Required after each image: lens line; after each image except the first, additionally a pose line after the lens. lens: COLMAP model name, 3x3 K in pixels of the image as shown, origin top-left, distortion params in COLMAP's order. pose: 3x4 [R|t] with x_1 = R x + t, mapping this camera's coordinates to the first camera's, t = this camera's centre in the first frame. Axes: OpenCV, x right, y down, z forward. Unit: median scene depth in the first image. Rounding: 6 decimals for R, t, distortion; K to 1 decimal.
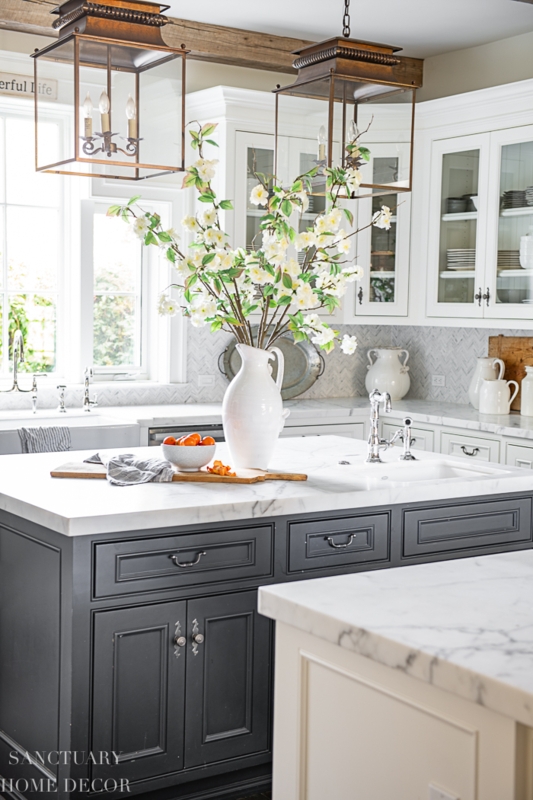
lens RADIAL K [[1188.9, 0, 267.8], [0, 1188.9, 420.0], [0, 0, 1]] dist [0.077214, 0.043505]
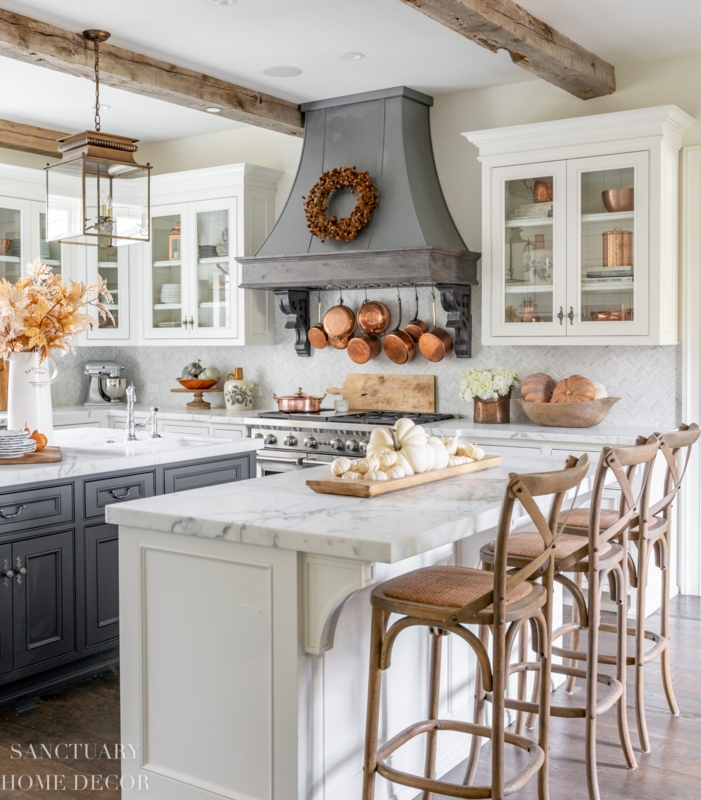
lens RADIAL K [[984.7, 0, 350.5], [0, 984.7, 400.0], [0, 0, 1]] dist [-0.023080, -0.008147]
pose [[0.925935, -0.039546, 0.375607, -0.101233], [0.053682, 0.998186, -0.027240, 0.034312], [-0.373848, 0.045386, 0.926379, -0.135970]]
